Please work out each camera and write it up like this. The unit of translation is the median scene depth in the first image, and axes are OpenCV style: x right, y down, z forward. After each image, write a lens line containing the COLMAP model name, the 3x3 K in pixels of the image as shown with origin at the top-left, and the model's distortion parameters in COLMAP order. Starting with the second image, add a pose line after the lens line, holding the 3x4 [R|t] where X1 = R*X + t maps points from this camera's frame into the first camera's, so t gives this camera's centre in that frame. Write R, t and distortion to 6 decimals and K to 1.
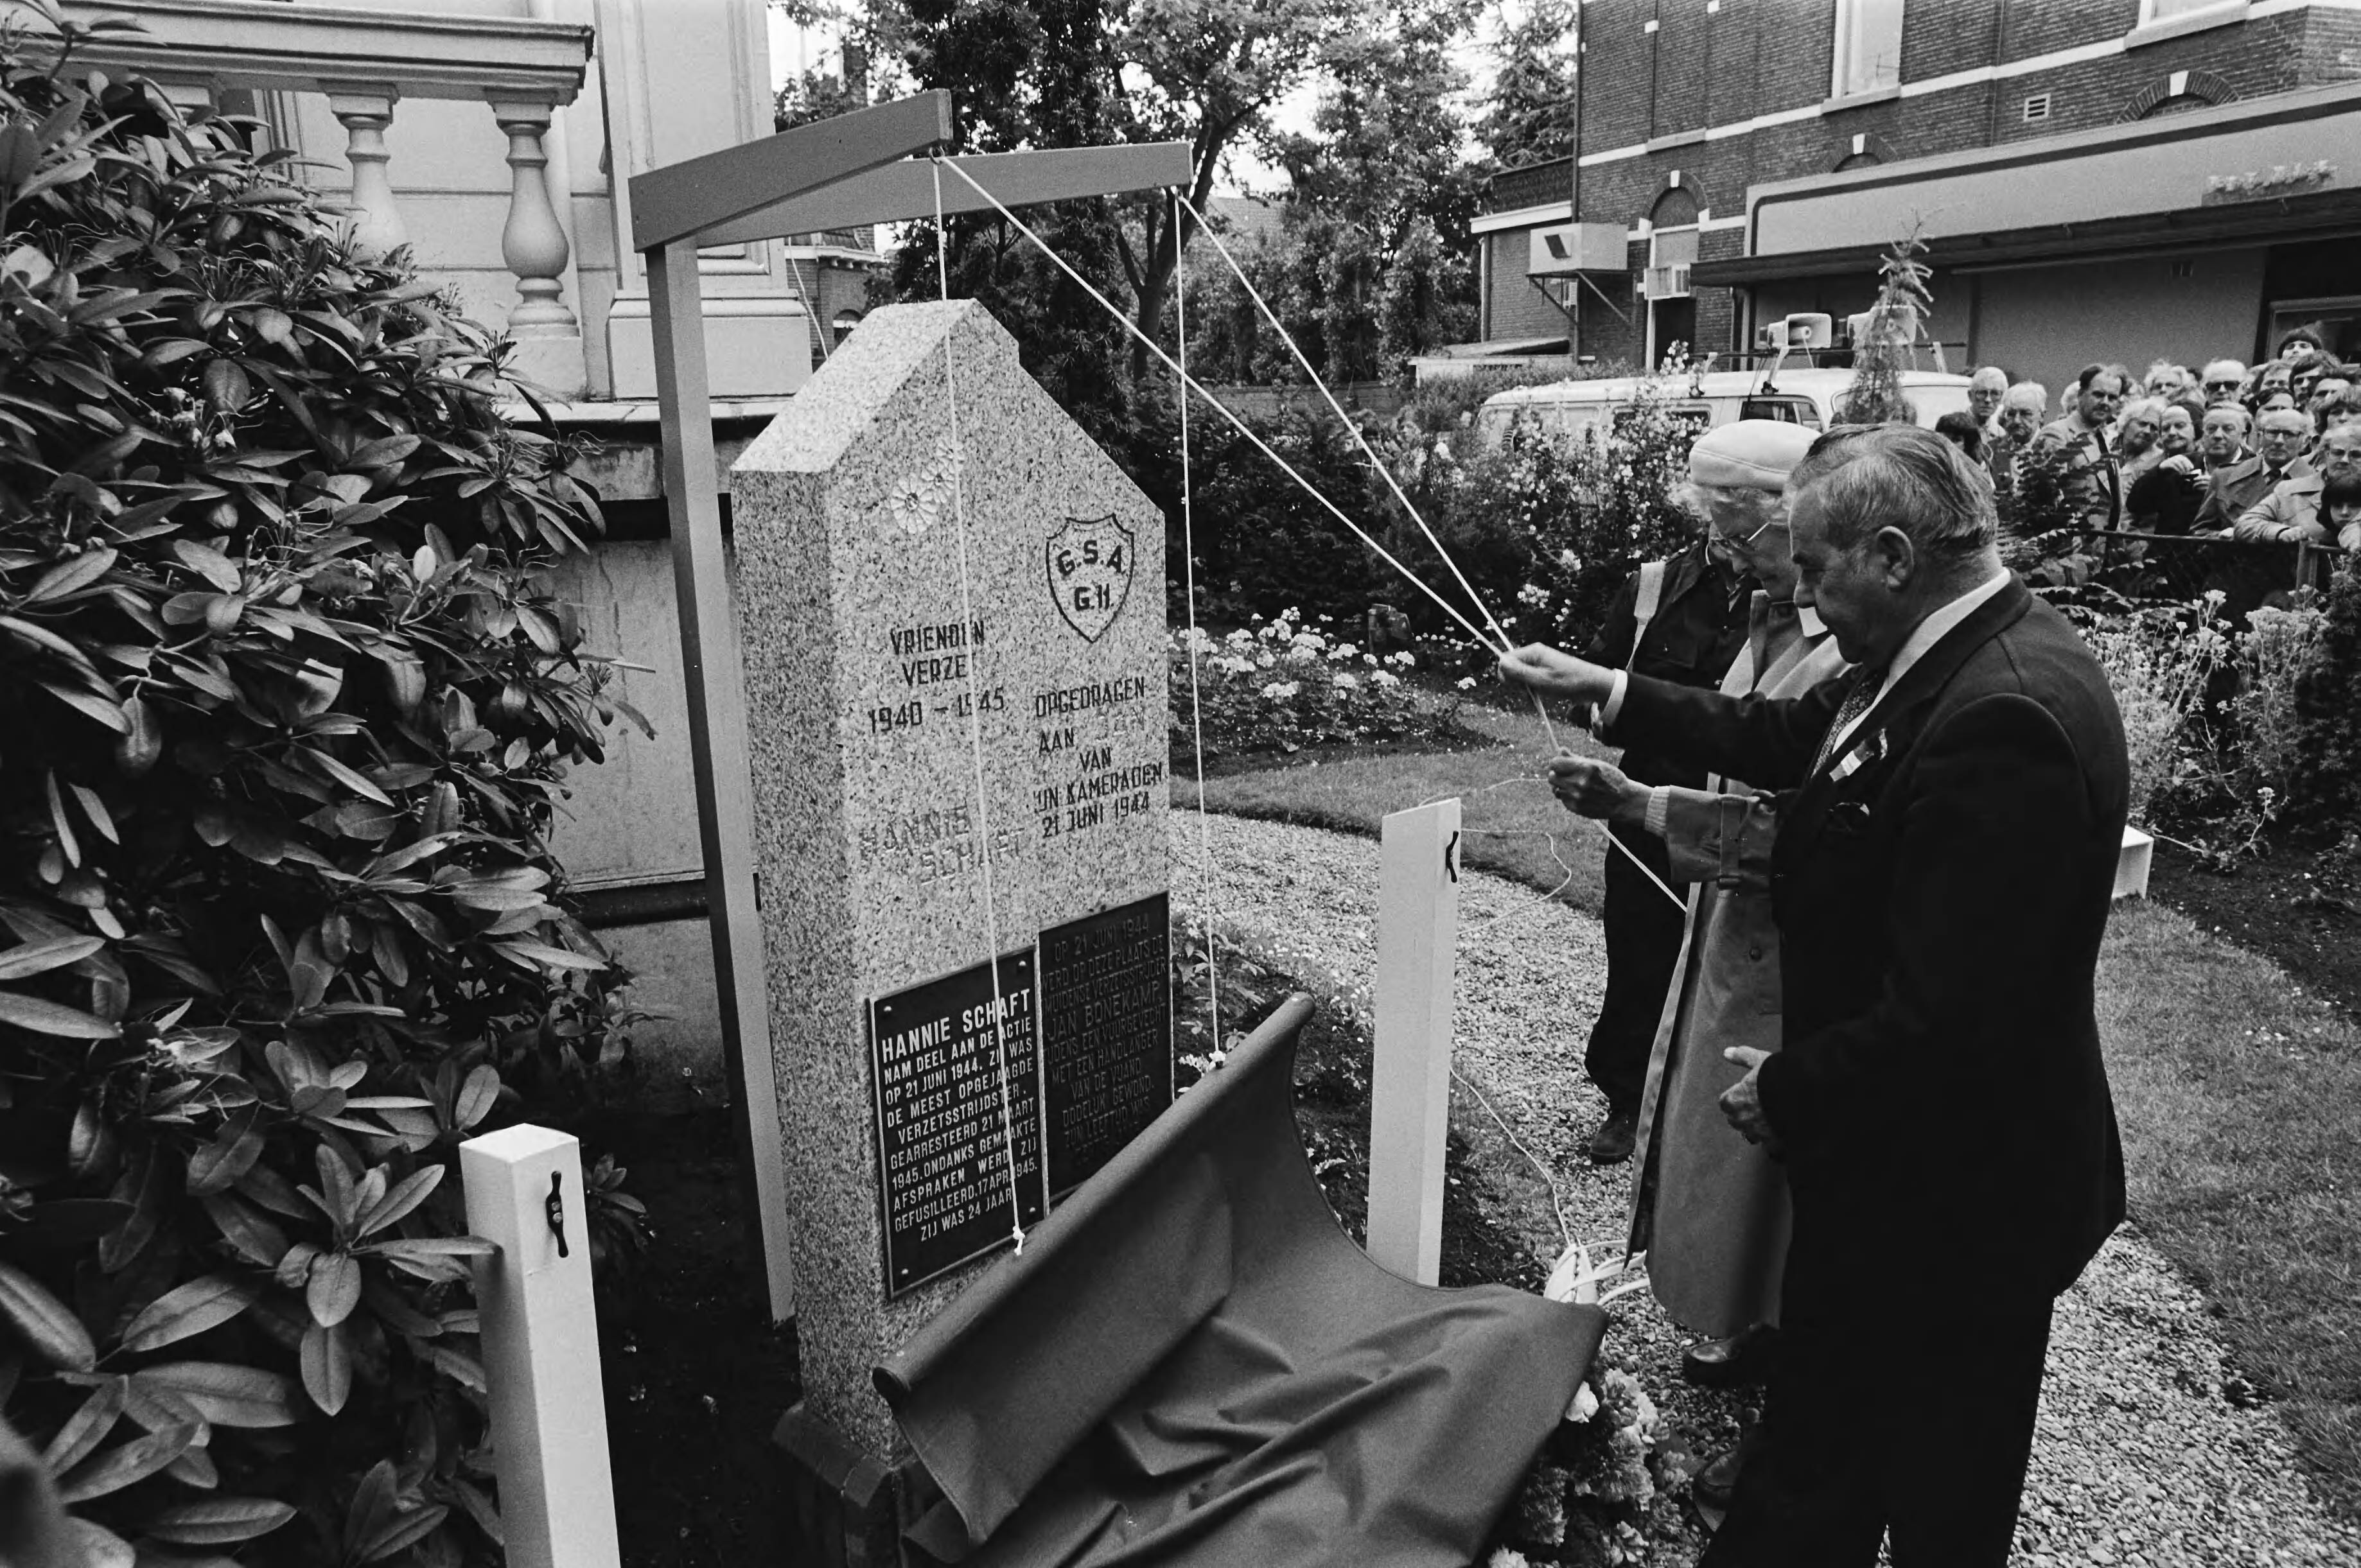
lens RADIAL K [[1638.5, 0, 1180.5], [0, 1638.5, 784.0], [0, 0, 1]] dist [-0.104323, 0.097822]
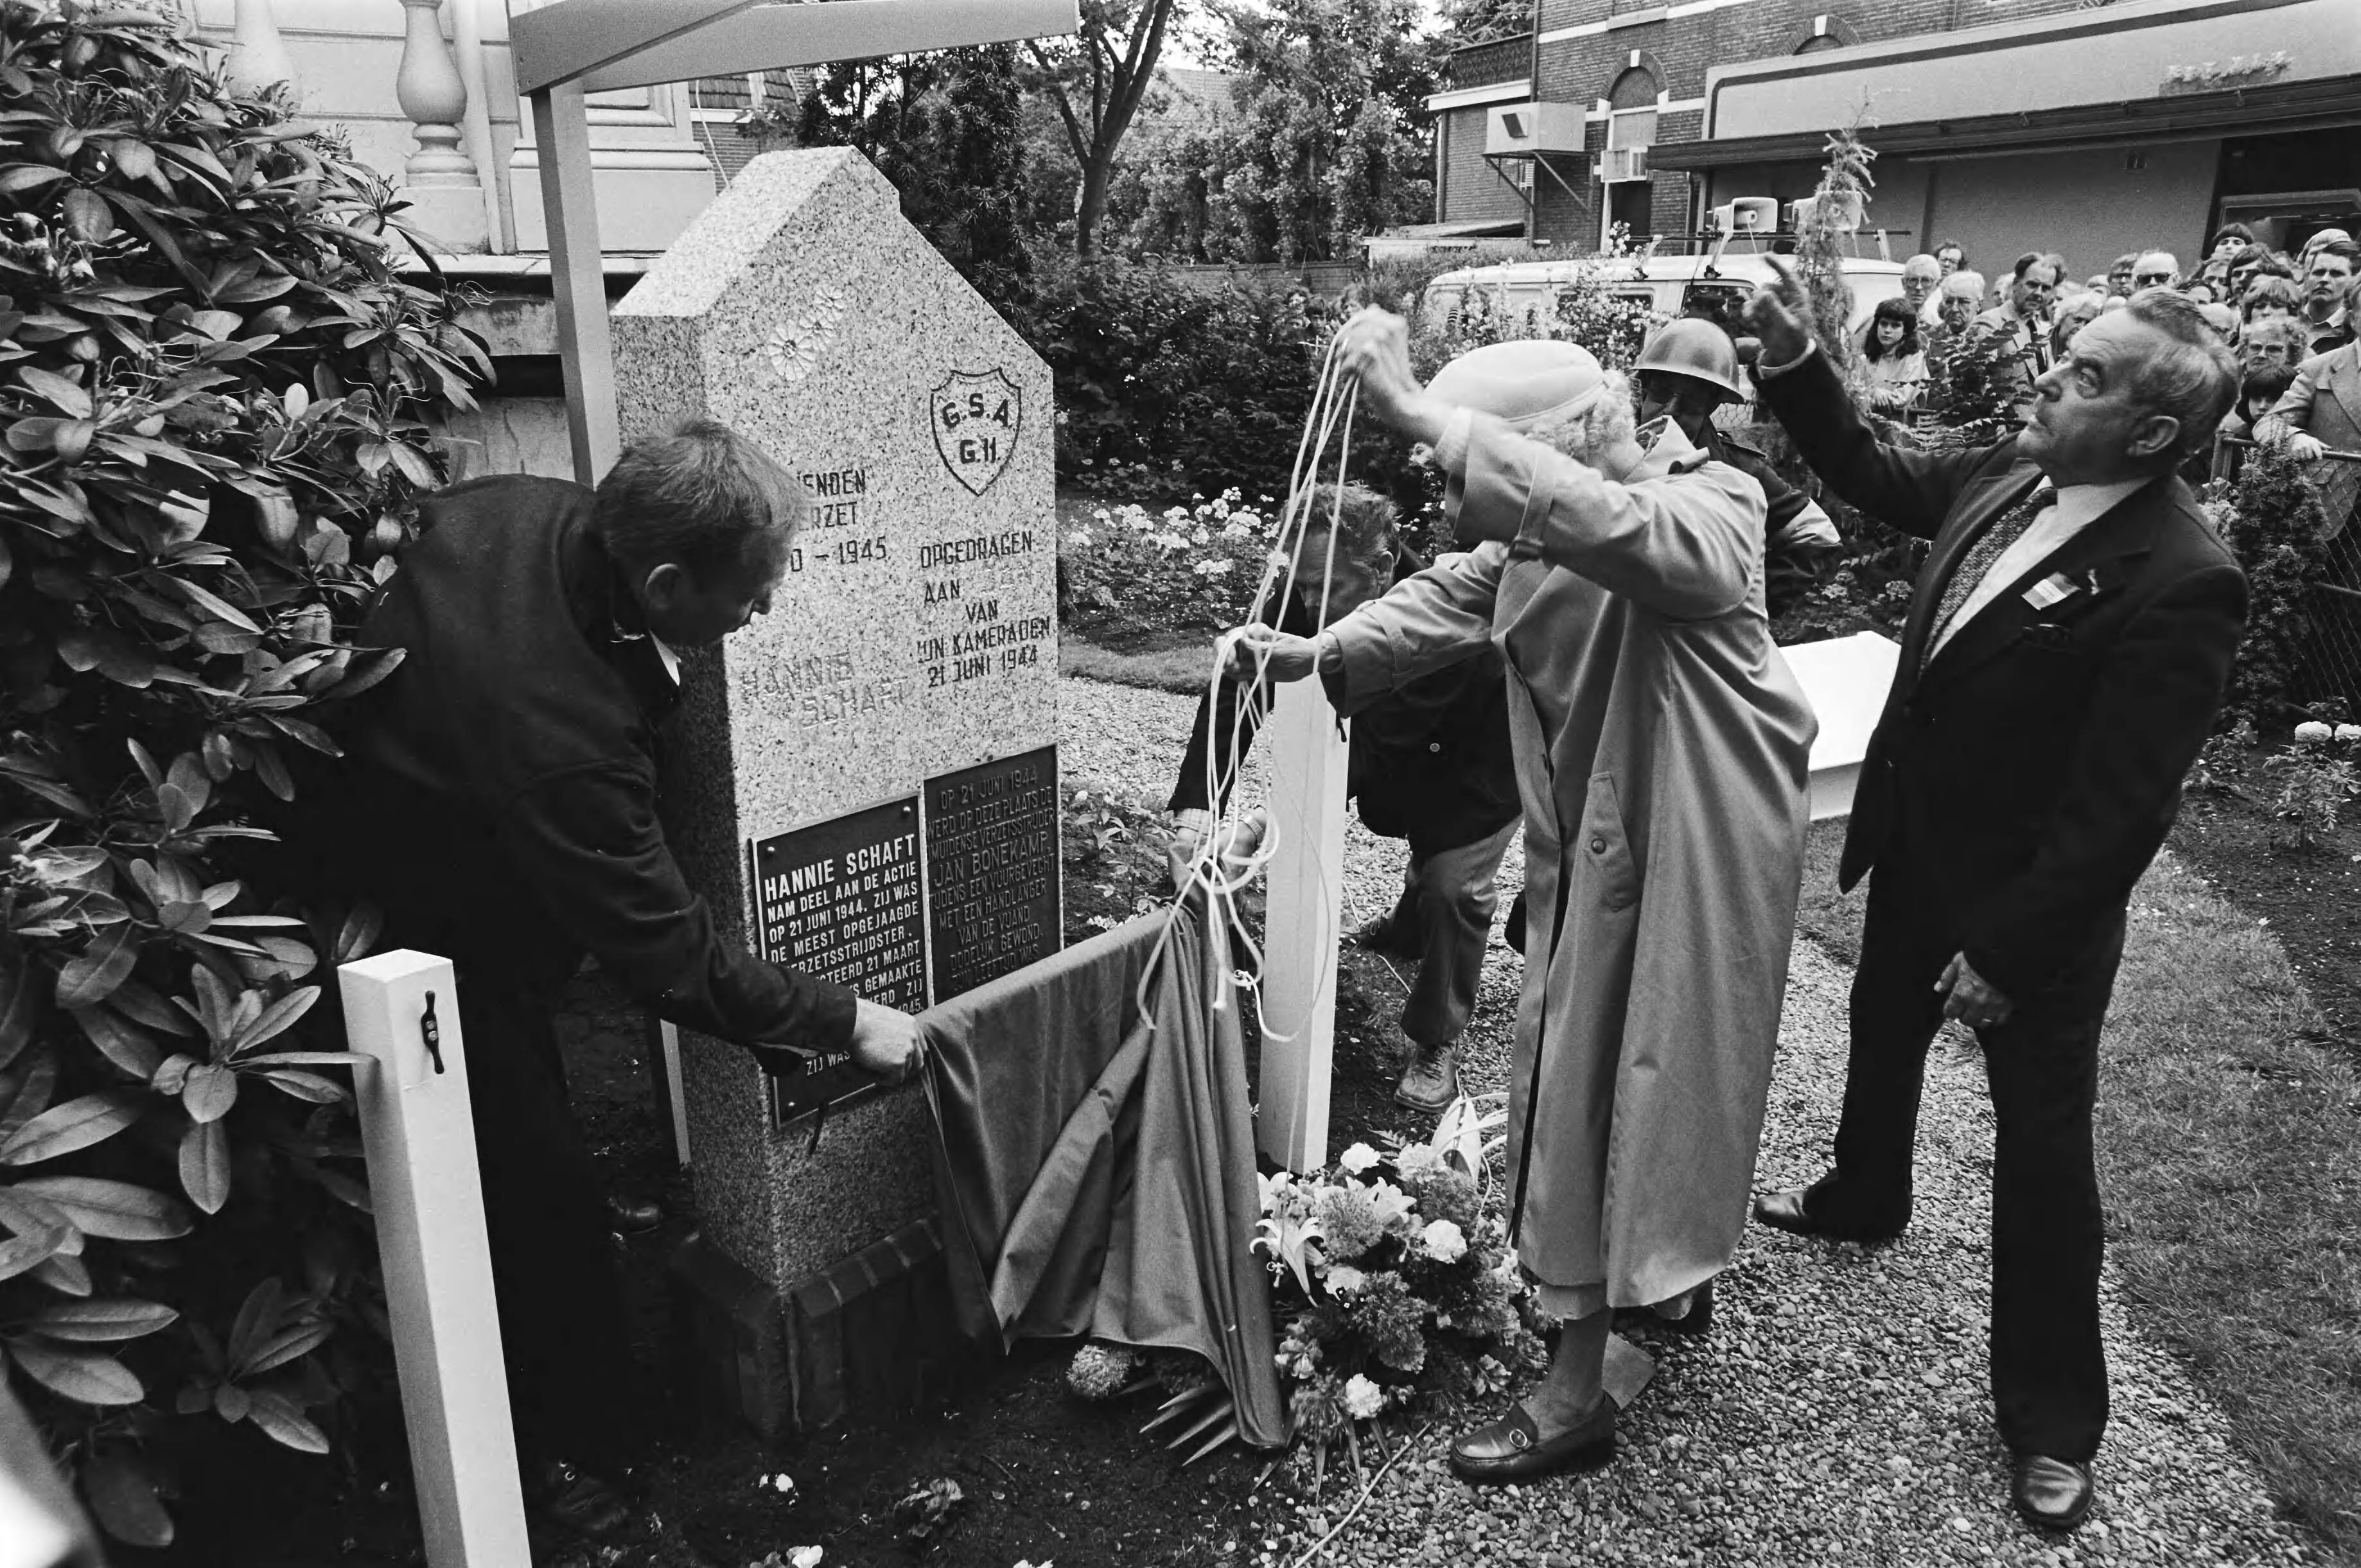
lens RADIAL K [[1638.6, 0, 1188.4], [0, 1638.6, 794.1], [0, 0, 1]] dist [-0.107301, 0.105777]
pose [[0.999404, 0.008625, 0.033419, 0.044264], [-0.011109, 0.997132, 0.074865, 0.021118], [-0.032678, -0.075192, 0.996634, -0.025971]]
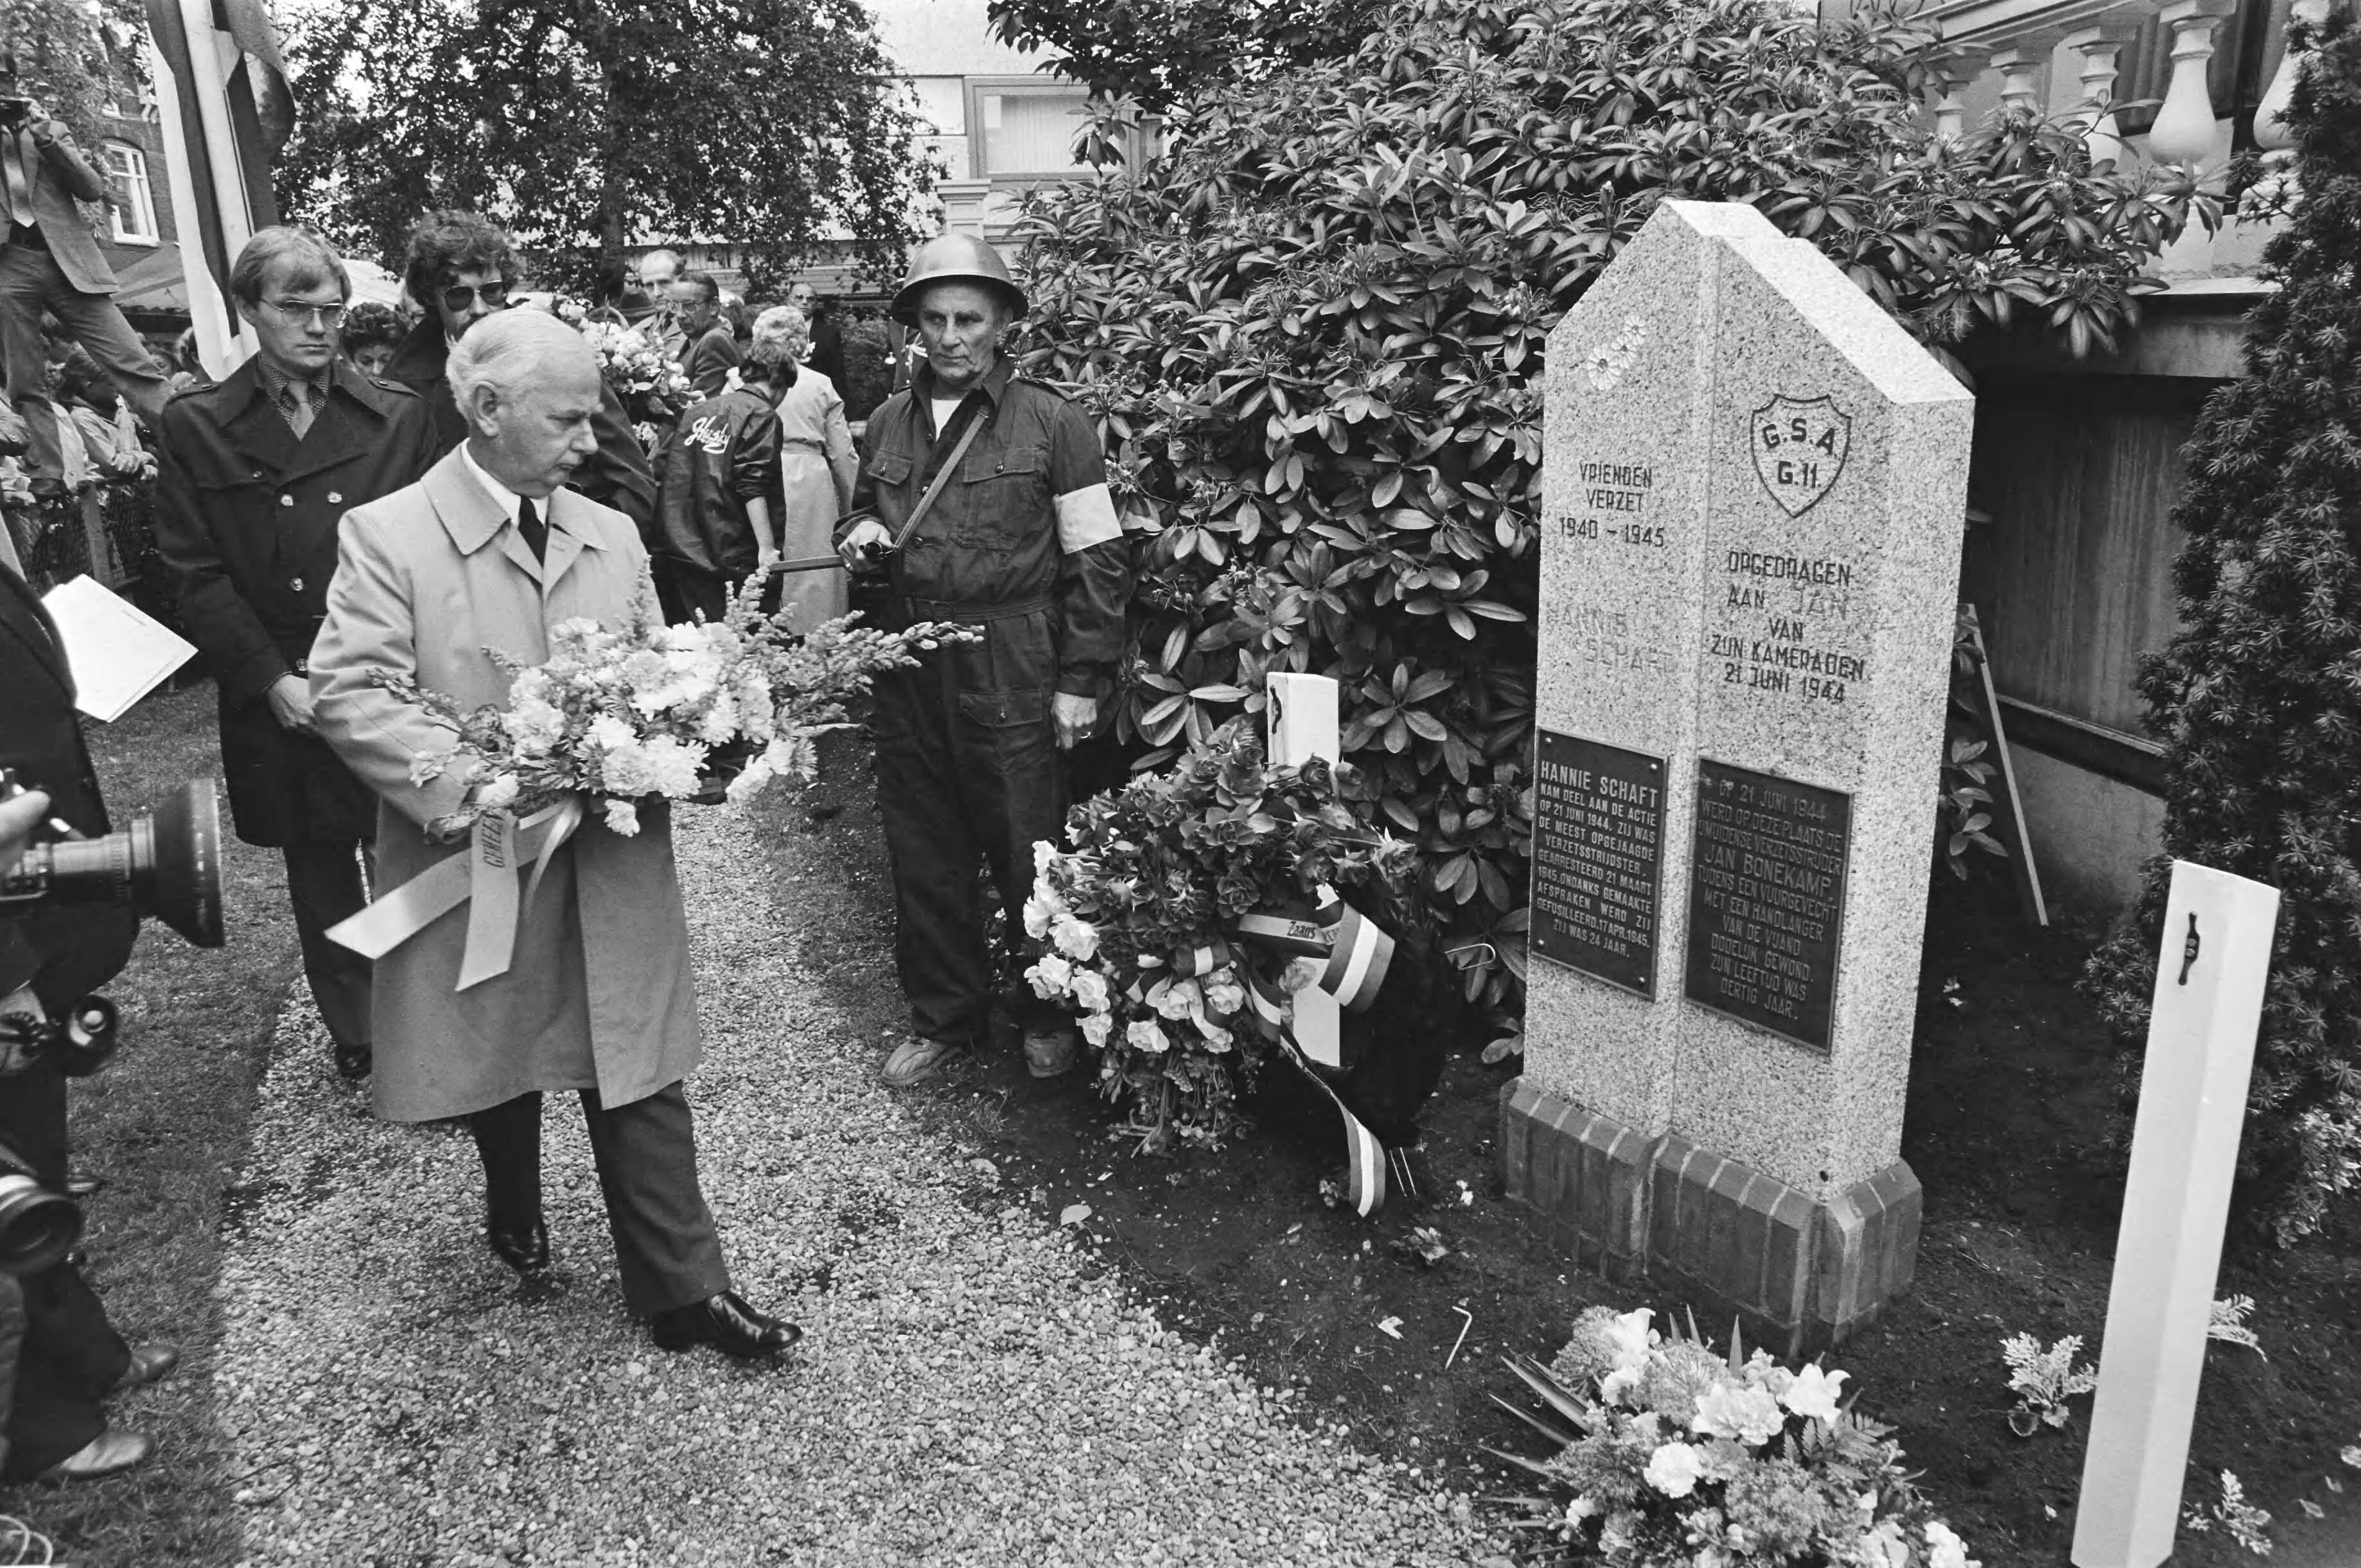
lens RADIAL K [[1638.5, 0, 1180.5], [0, 1638.5, 784.0], [0, 0, 1]] dist [-0.104323, 0.097822]
pose [[-0.215650, 0.282450, -0.934728, 1.048034], [-0.191910, 0.926323, 0.324185, -0.188253], [0.957427, 0.249294, -0.145557, 0.819114]]
